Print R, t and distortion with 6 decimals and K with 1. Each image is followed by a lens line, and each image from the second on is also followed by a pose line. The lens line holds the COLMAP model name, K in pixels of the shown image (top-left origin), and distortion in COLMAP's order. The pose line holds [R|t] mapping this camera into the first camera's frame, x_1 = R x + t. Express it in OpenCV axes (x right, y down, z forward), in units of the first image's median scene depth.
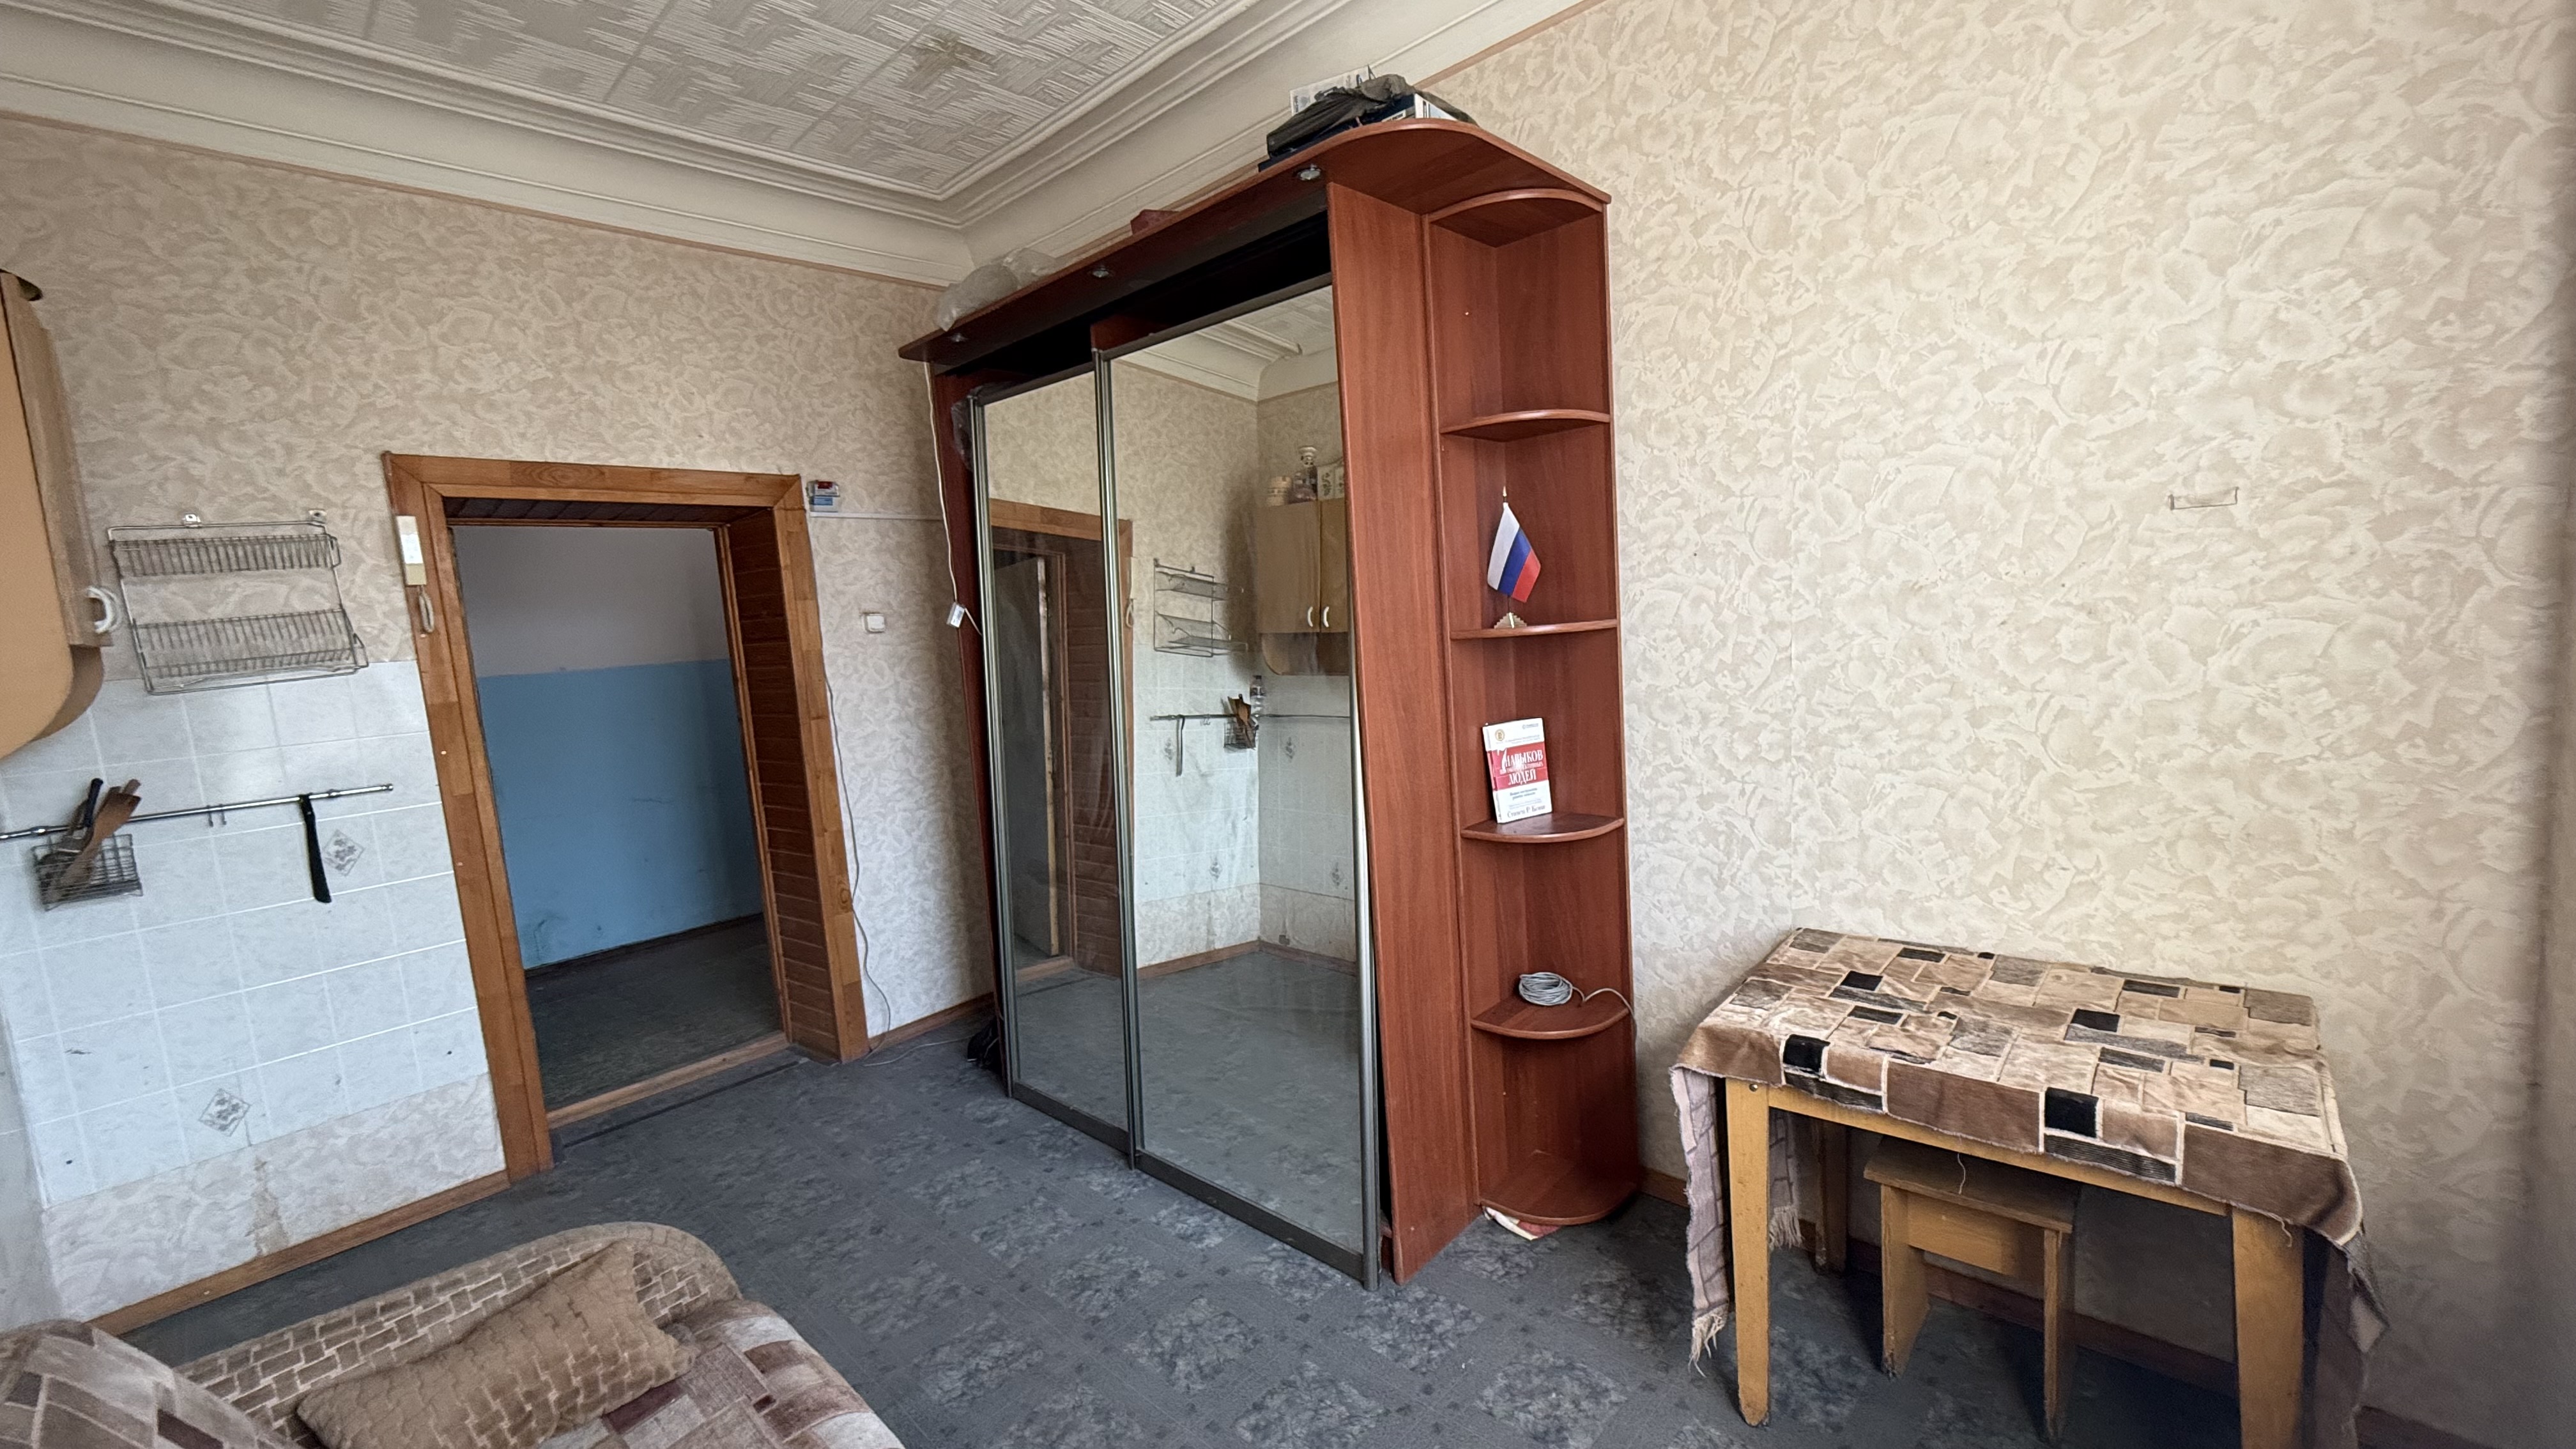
lens RADIAL K [[1028.7, 0, 1294.9], [0, 1028.7, 728.7], [0, 0, 1]] dist [0.000434, -0.000013]
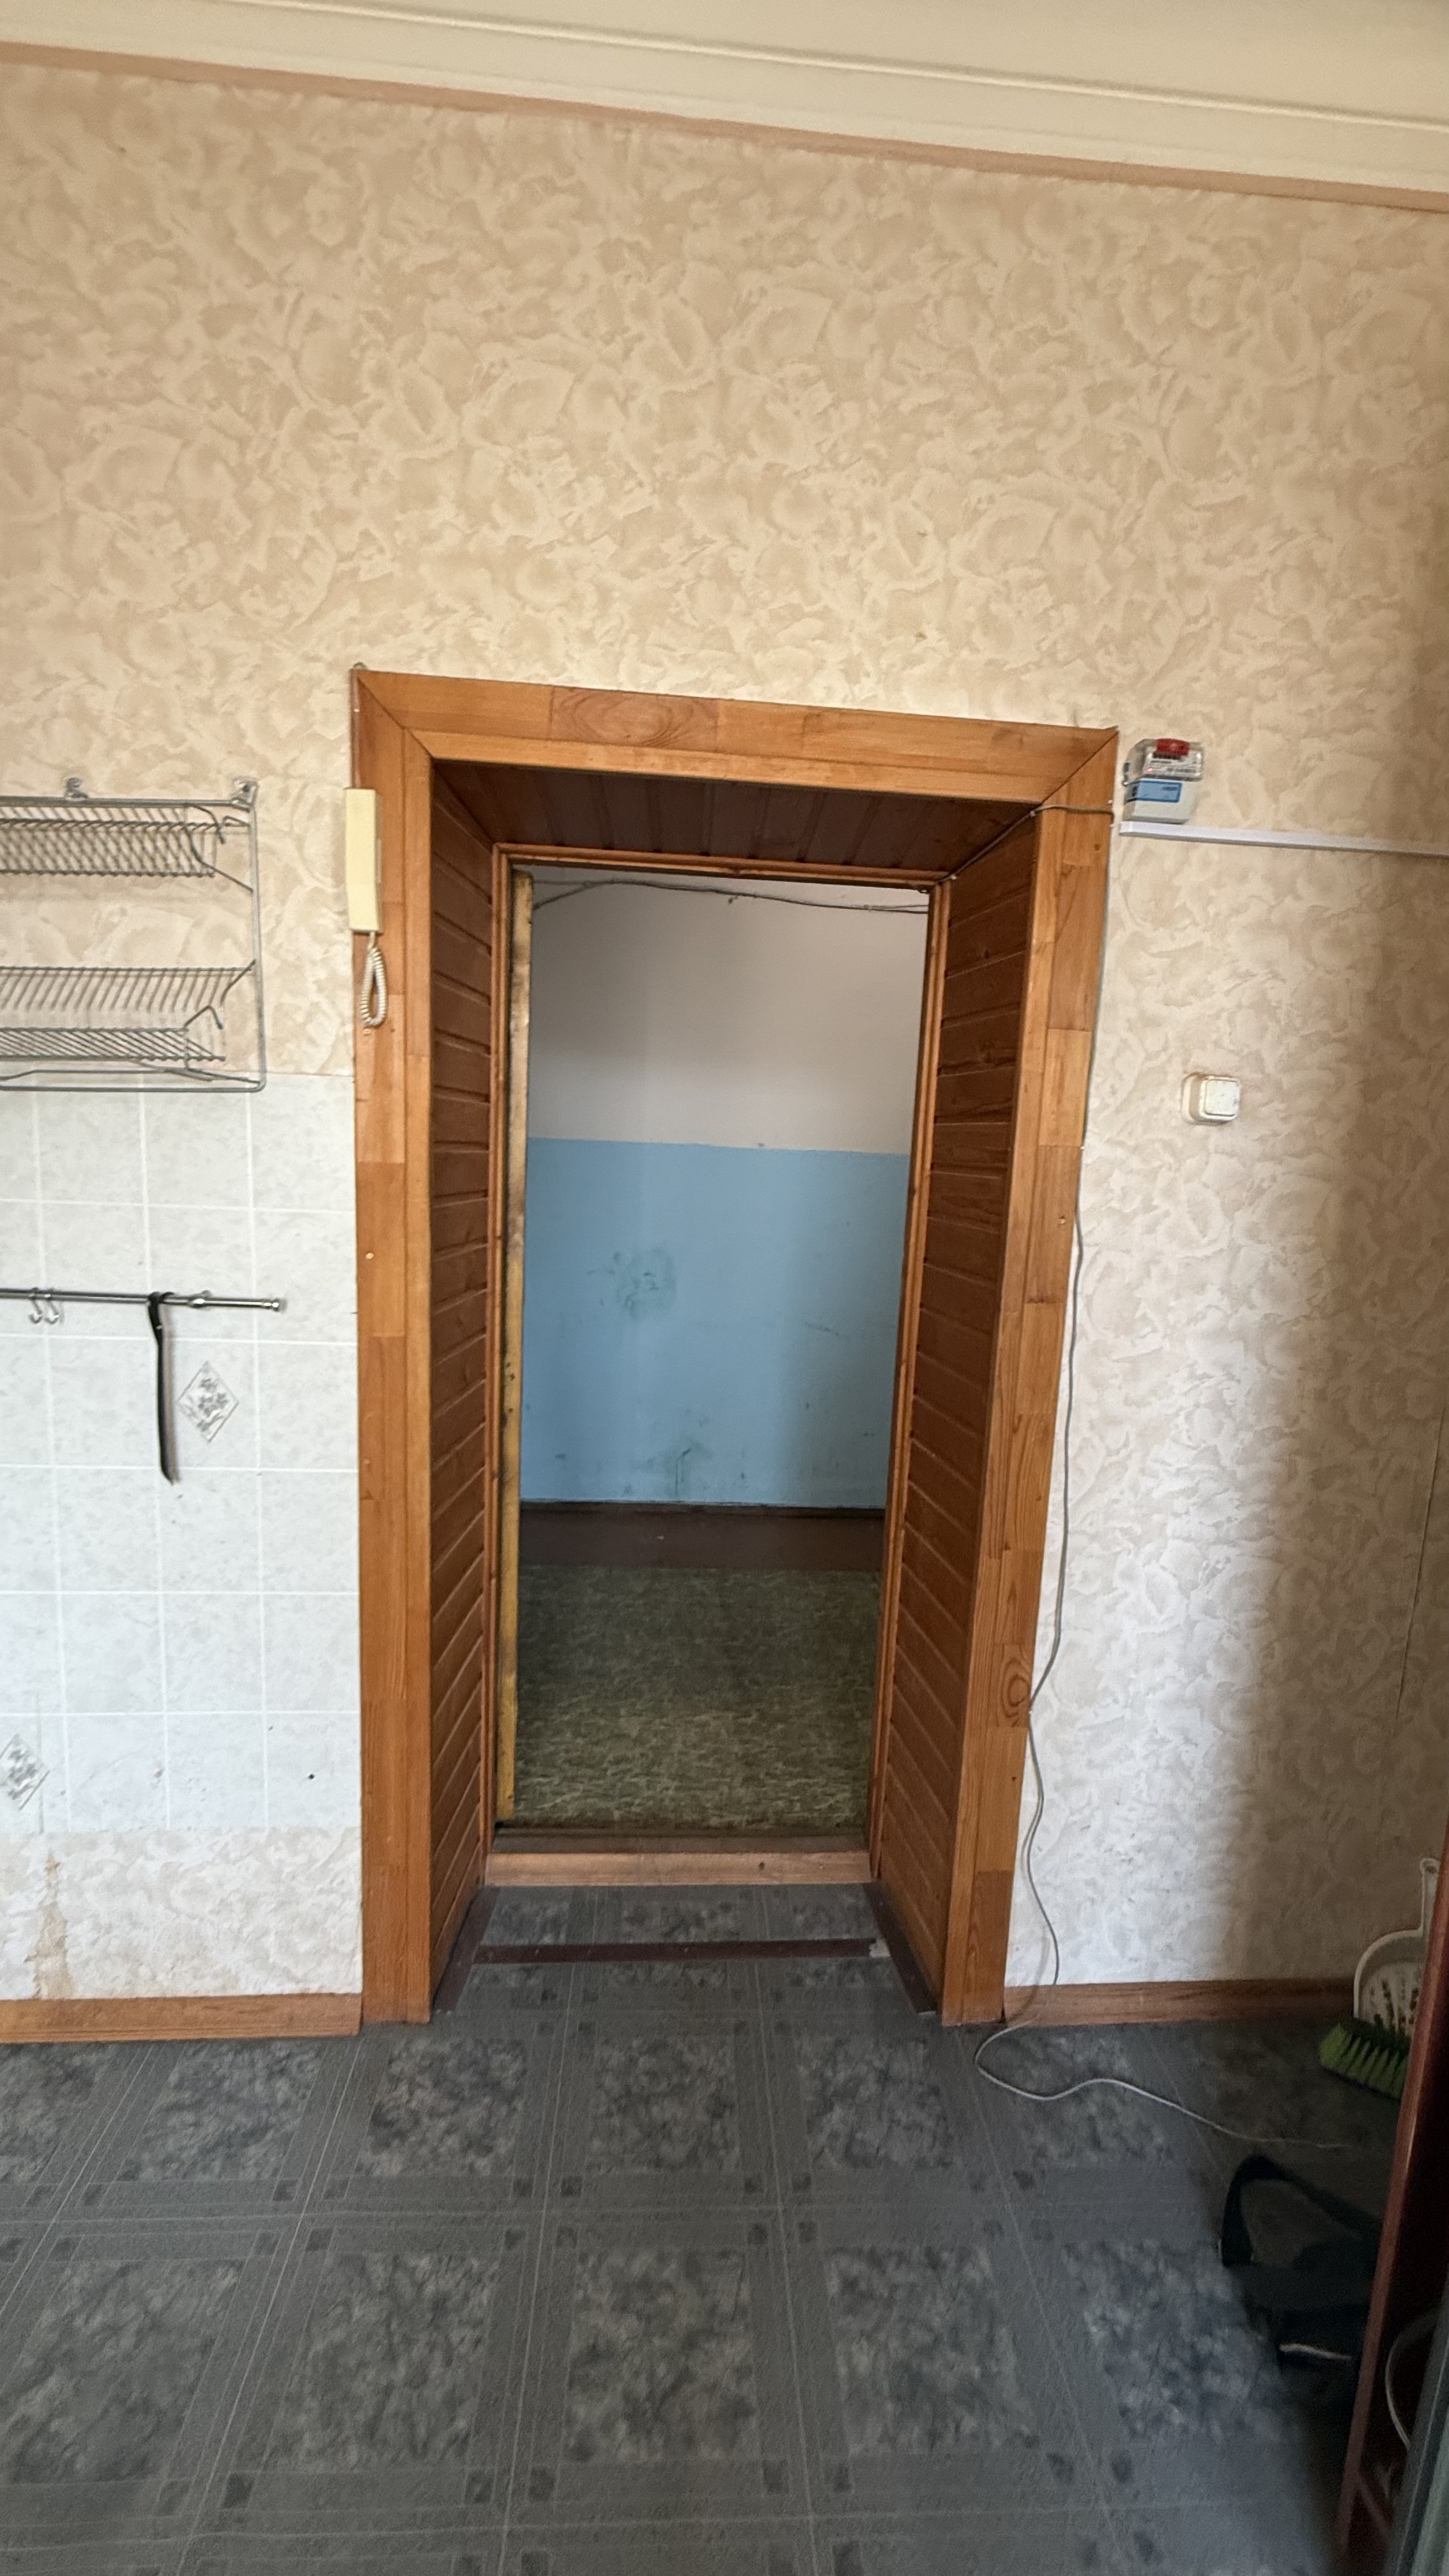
lens RADIAL K [[1028.1, 0, 727.9], [0, 1028.1, 1280.1], [0, 0, 1]] dist [0.000479, -0.000260]
pose [[0.717705, 0.191684, -0.669445, -0.332232], [-0.174046, 0.980233, 0.094080, -0.046694], [0.674246, 0.048993, 0.736880, 0.727523]]
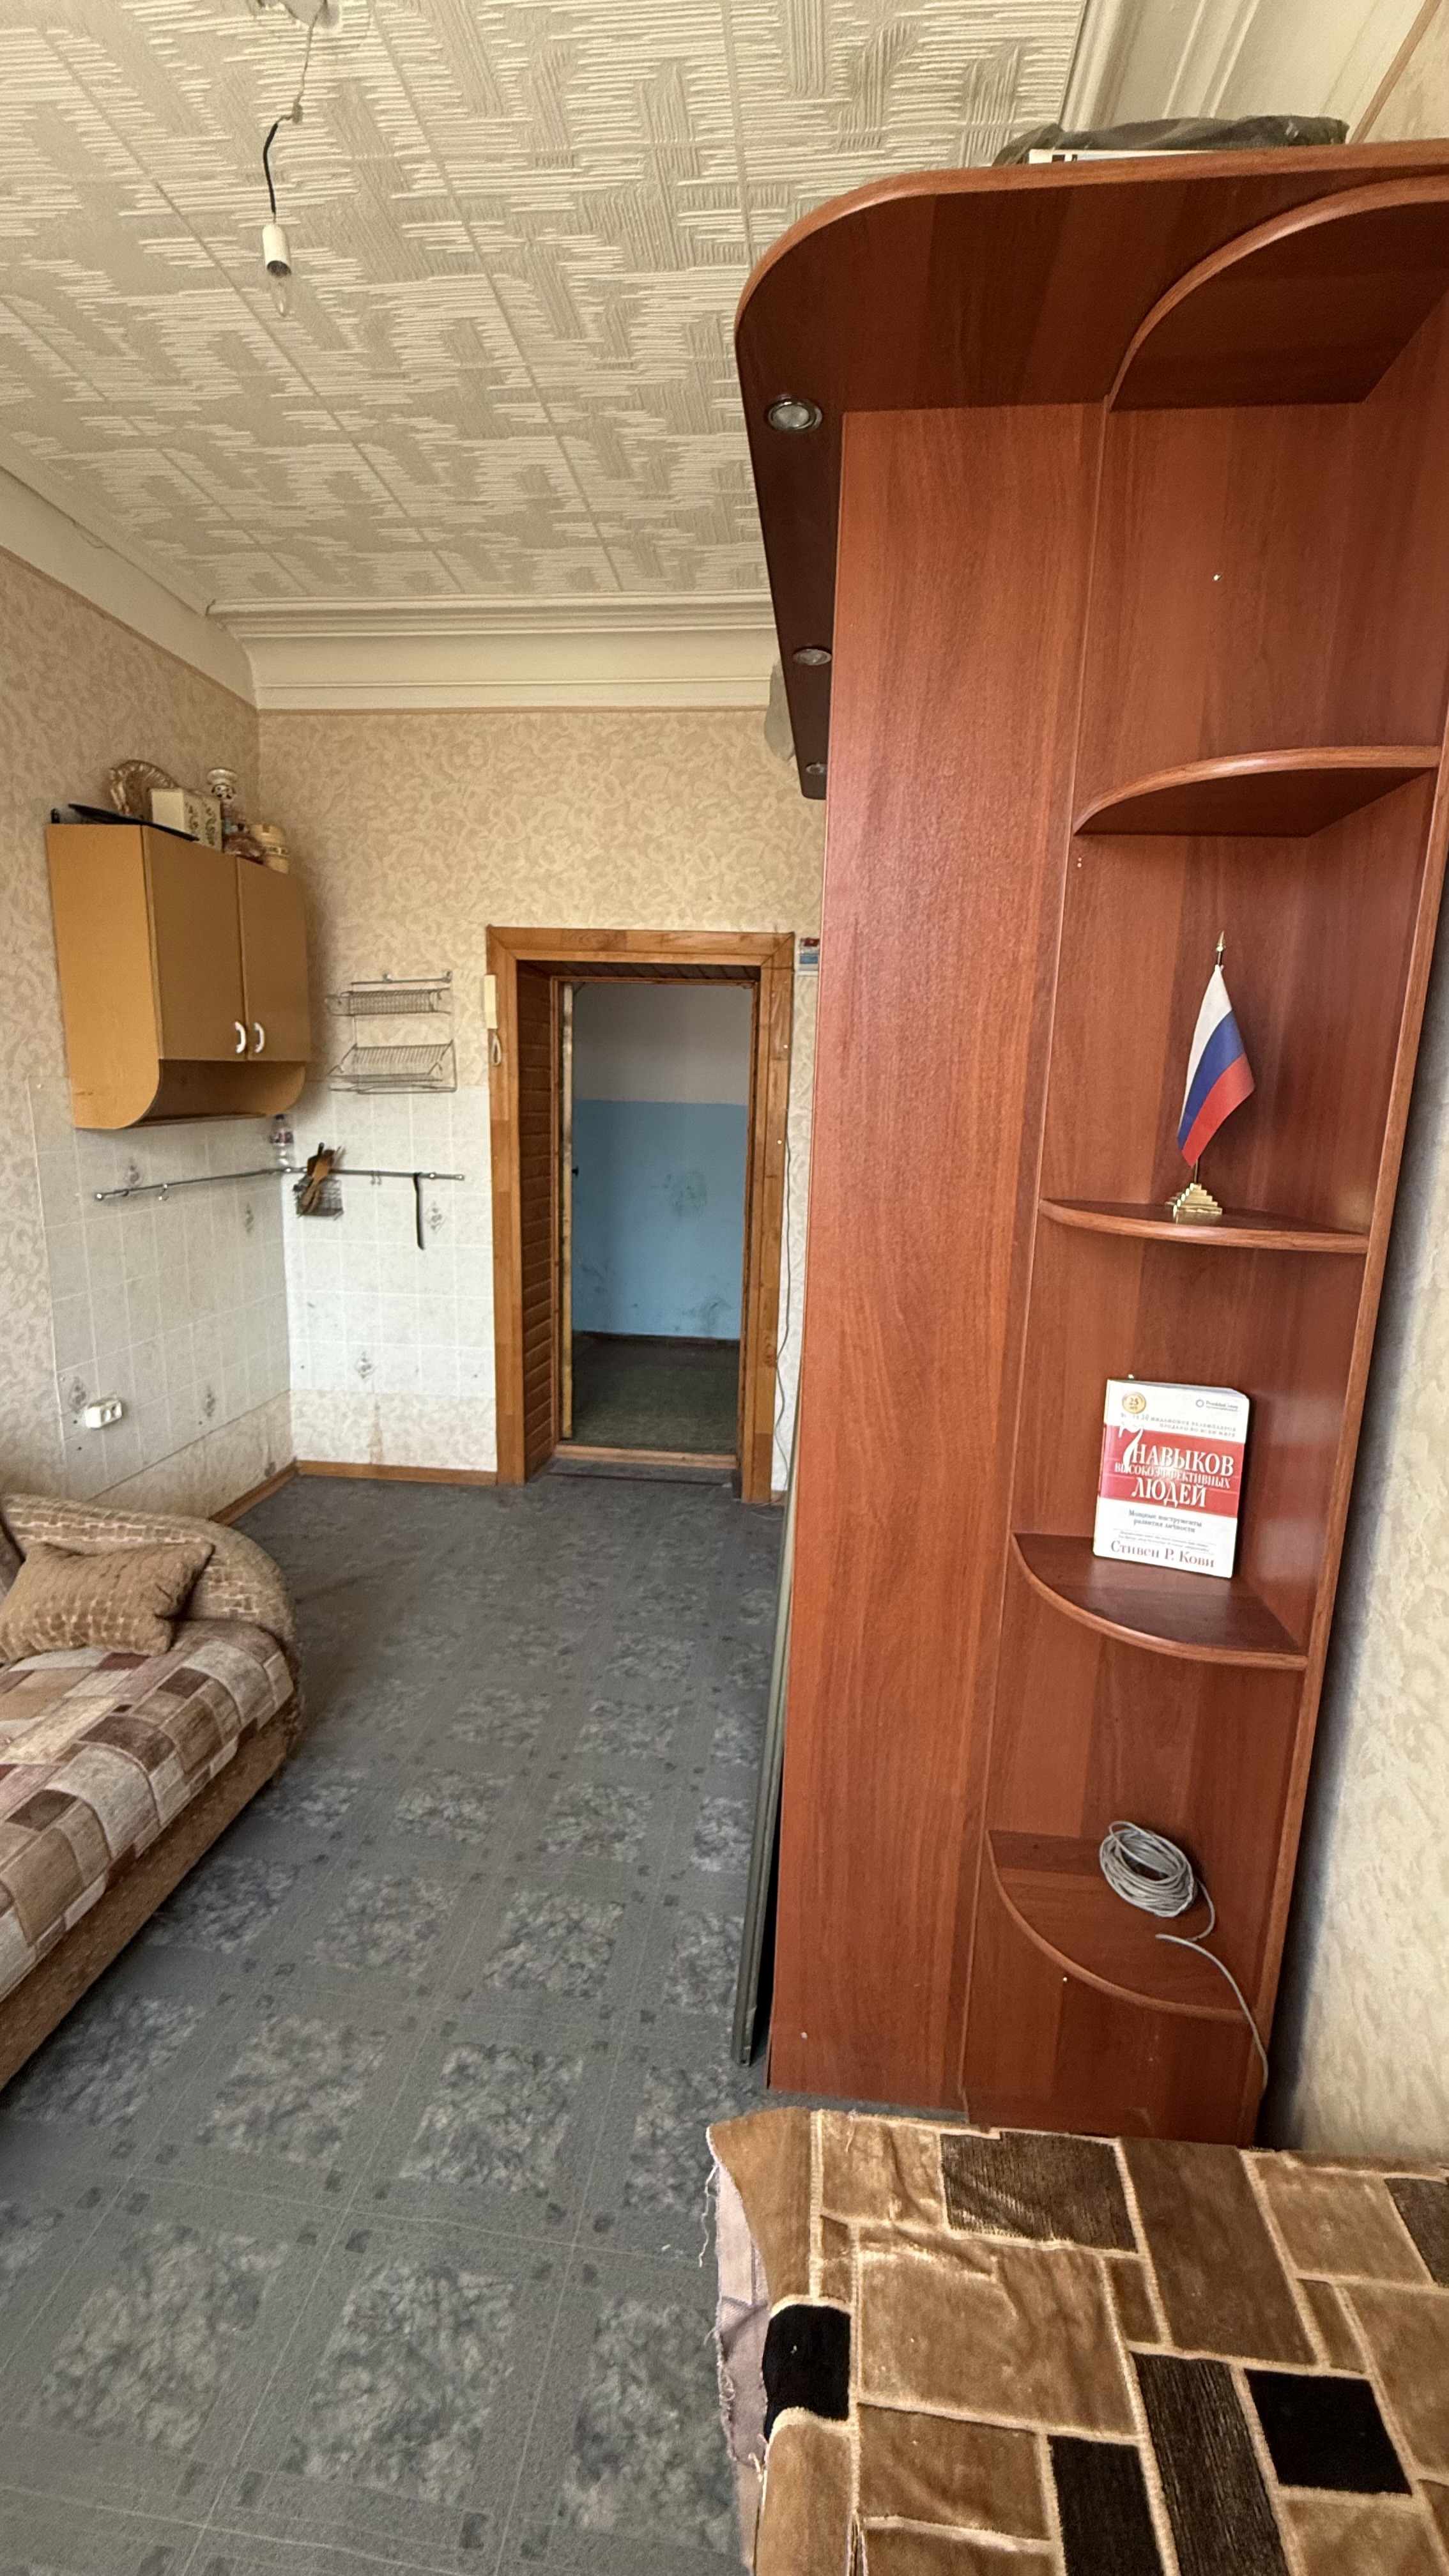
lens RADIAL K [[1028.7, 0, 719.6], [0, 1028.7, 1281.8], [0, 0, 1]] dist [0.000434, -0.000013]
pose [[0.593400, 0.235209, -0.769775, 0.396583], [-0.161744, 0.971689, 0.172220, -0.095811], [0.788489, 0.022311, 0.614644, 0.413840]]
